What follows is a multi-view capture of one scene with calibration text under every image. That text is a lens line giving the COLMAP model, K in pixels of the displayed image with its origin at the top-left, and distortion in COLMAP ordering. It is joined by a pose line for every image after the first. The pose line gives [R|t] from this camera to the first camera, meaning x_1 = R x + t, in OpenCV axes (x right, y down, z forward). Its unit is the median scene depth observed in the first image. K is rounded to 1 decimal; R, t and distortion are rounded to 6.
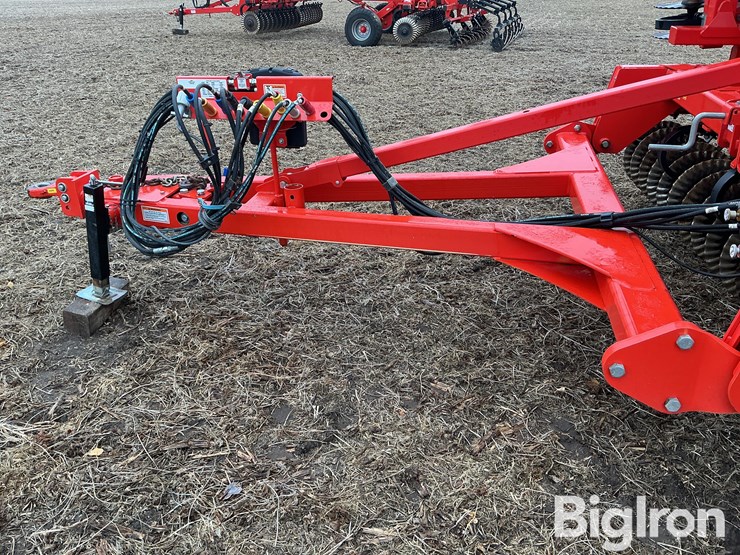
lens RADIAL K [[641.6, 0, 374.0], [0, 641.6, 276.5], [0, 0, 1]] dist [0.067123, -0.004780]
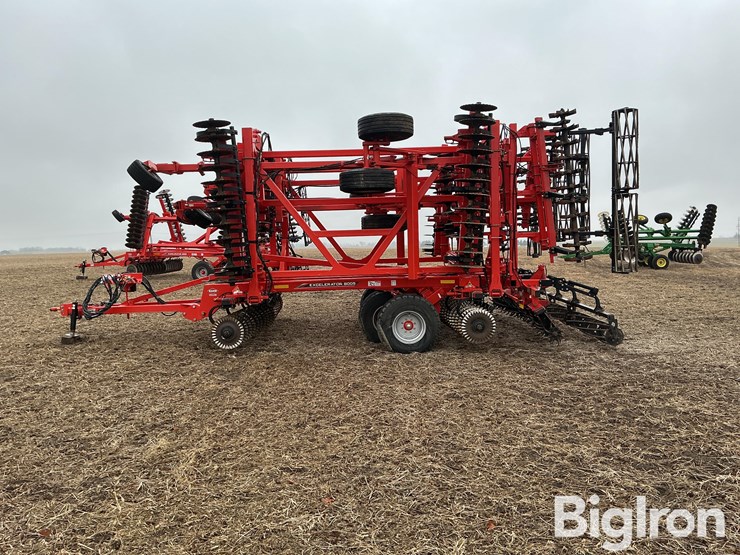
lens RADIAL K [[641.6, 0, 374.0], [0, 641.6, 276.5], [0, 0, 1]] dist [0.067123, -0.004780]
pose [[0.984766, -0.014910, 0.173246, 0.599955], [0.076728, 0.931337, -0.355983, 1.152288], [-0.156043, 0.363853, 0.918293, -2.687097]]
